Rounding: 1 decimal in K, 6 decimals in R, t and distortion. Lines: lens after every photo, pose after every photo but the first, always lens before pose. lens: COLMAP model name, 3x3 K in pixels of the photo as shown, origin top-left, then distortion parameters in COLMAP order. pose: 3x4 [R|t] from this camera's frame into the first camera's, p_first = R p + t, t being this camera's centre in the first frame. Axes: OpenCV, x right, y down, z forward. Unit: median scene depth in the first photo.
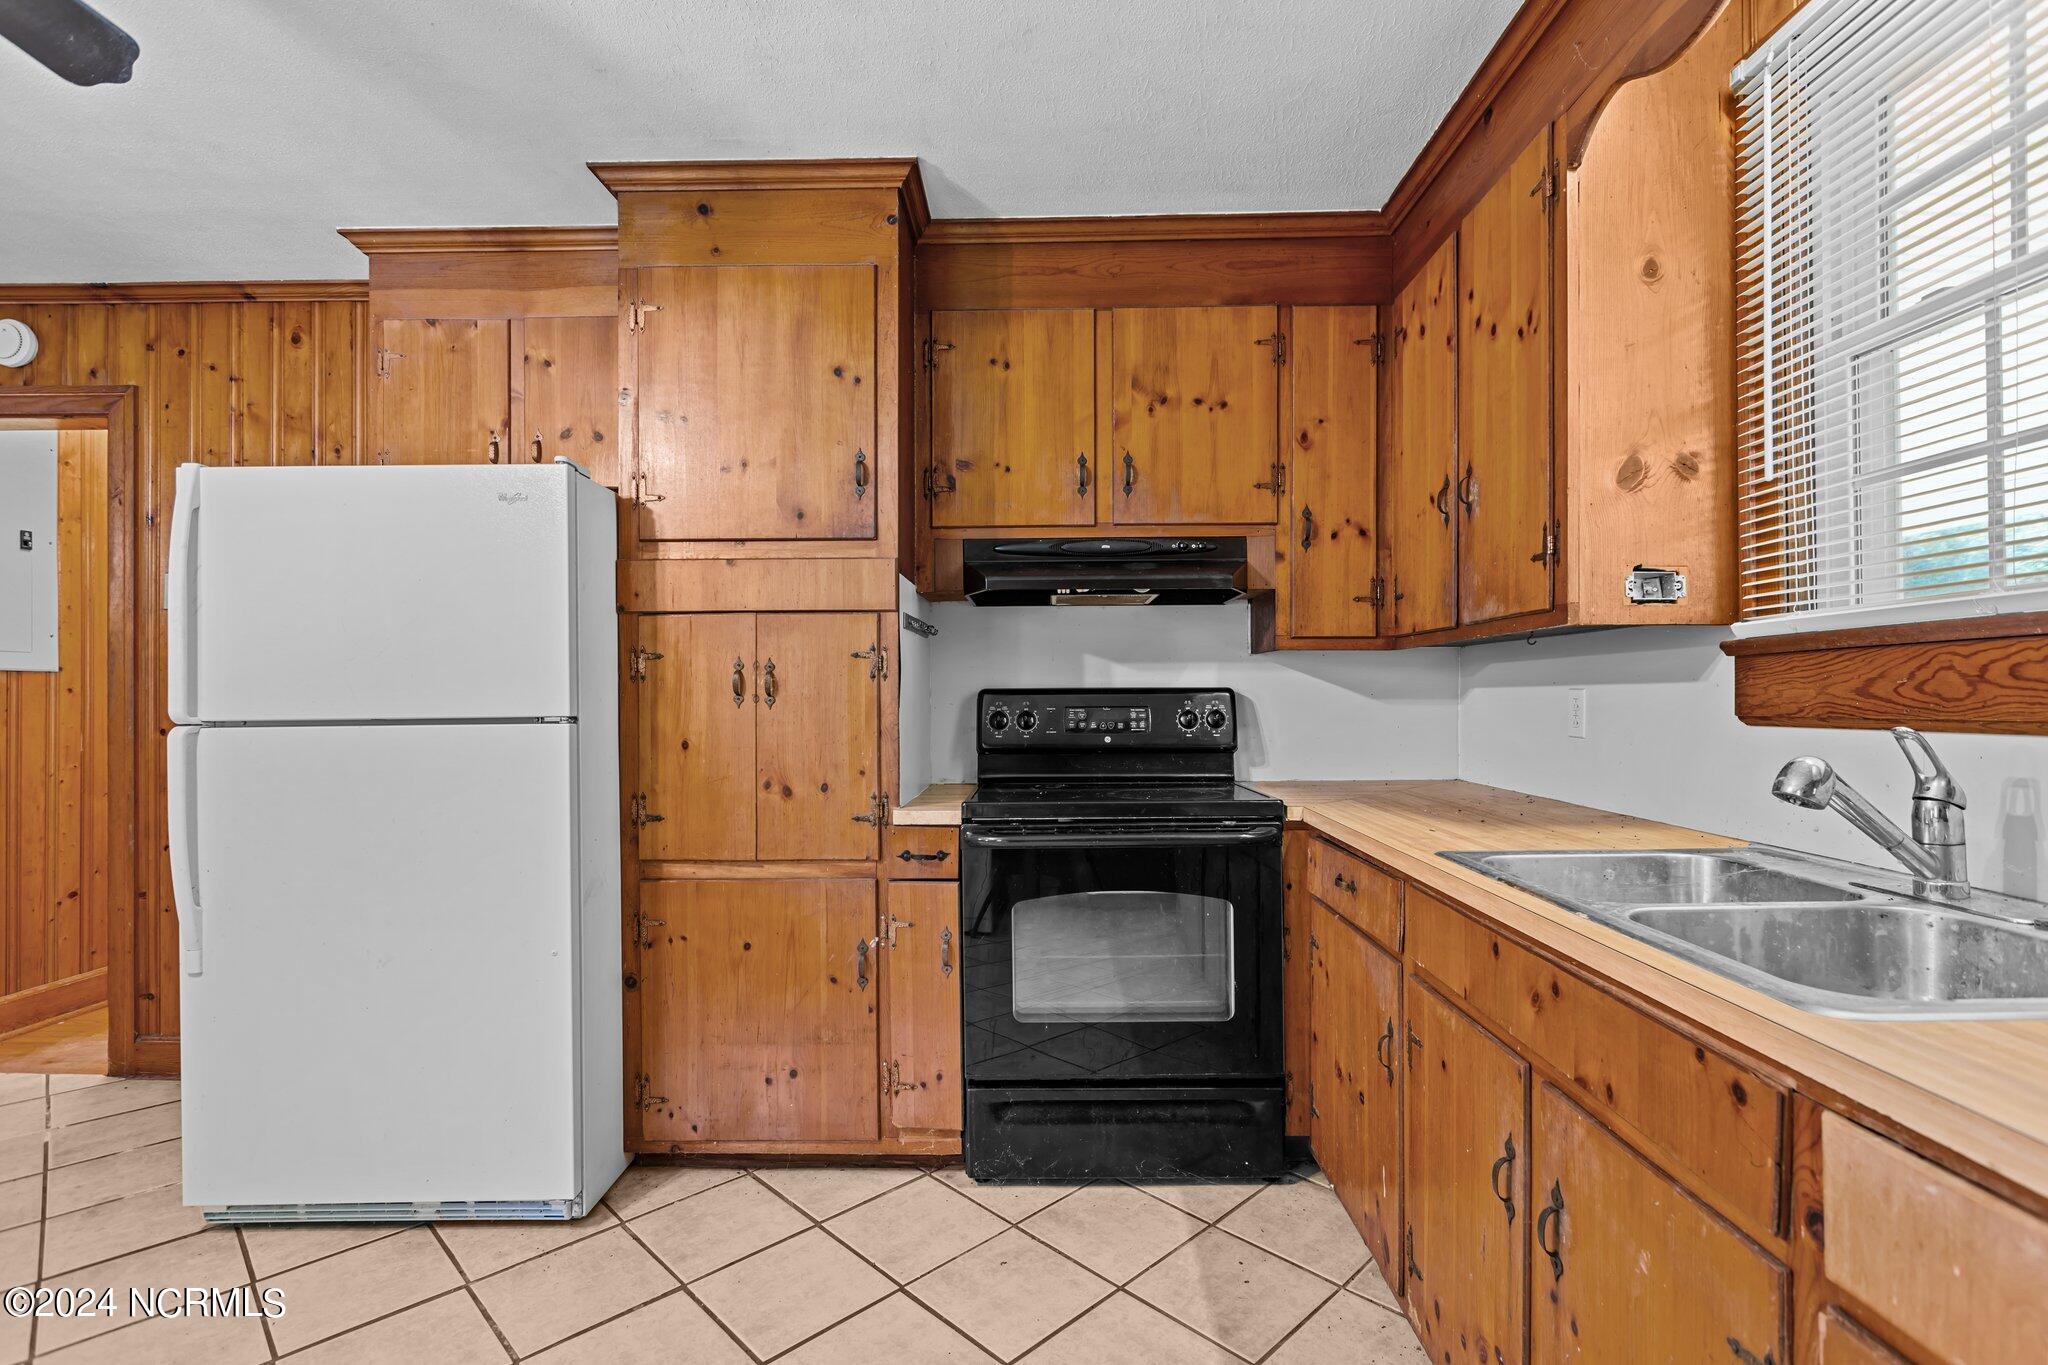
lens RADIAL K [[962.9, 0, 1027.4], [0, 962.9, 694.2], [0, 0, 1]] dist [-0.004983, 0.000754]
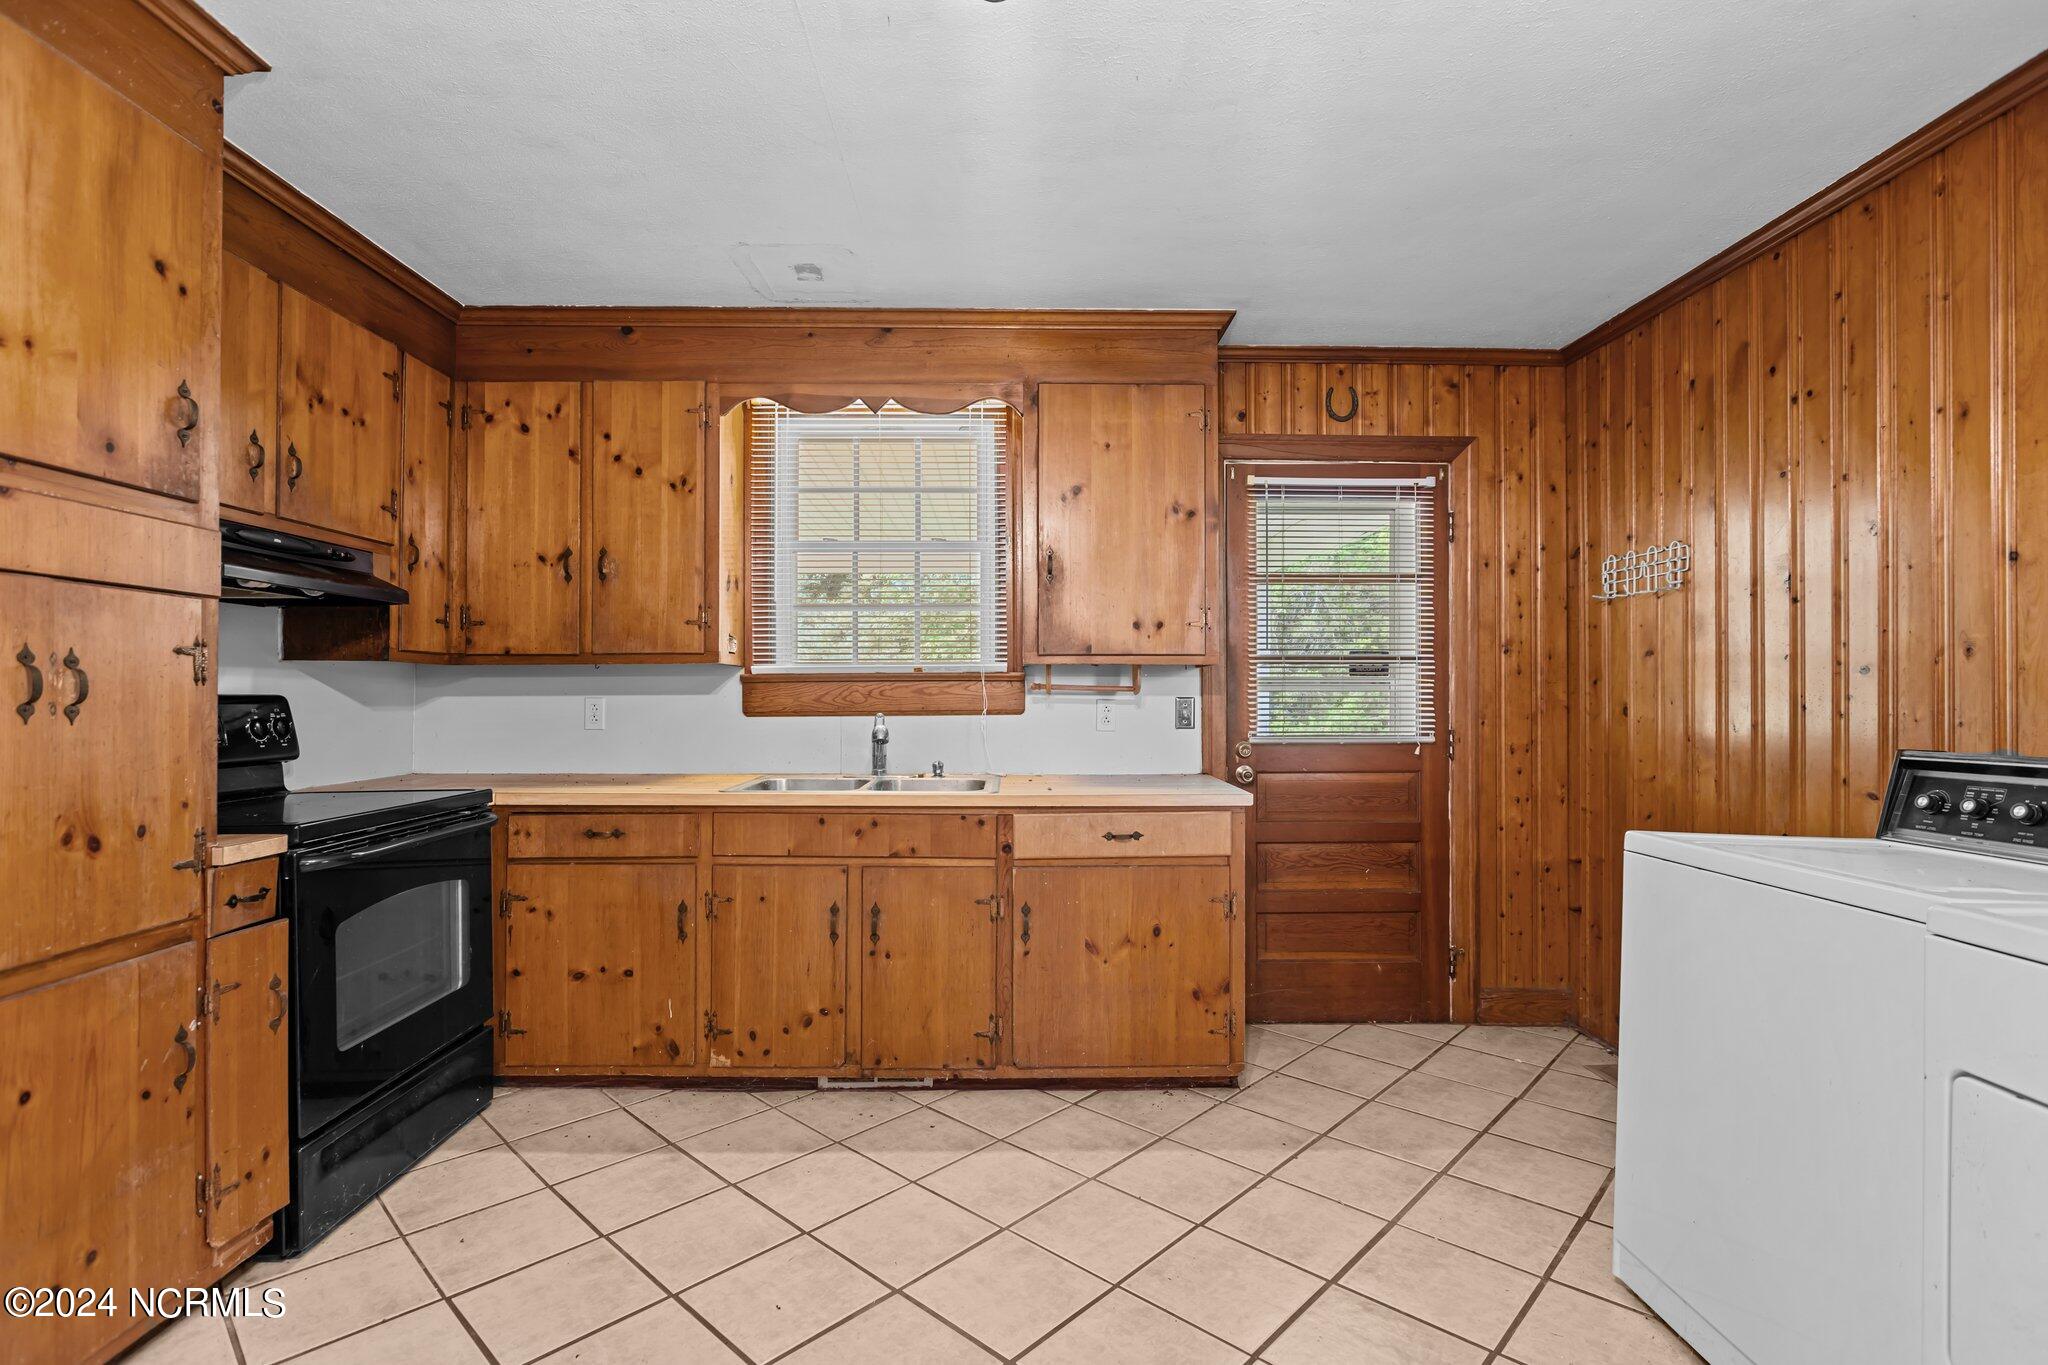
lens RADIAL K [[962.9, 0, 1022.9], [0, 962.9, 689.9], [0, 0, 1]] dist [-0.004983, 0.000754]
pose [[-0.032432, 0.010851, 0.999415, -0.954030], [0.000730, 0.999941, -0.010833, -0.000902], [-0.999474, 0.000379, -0.032438, 0.360773]]
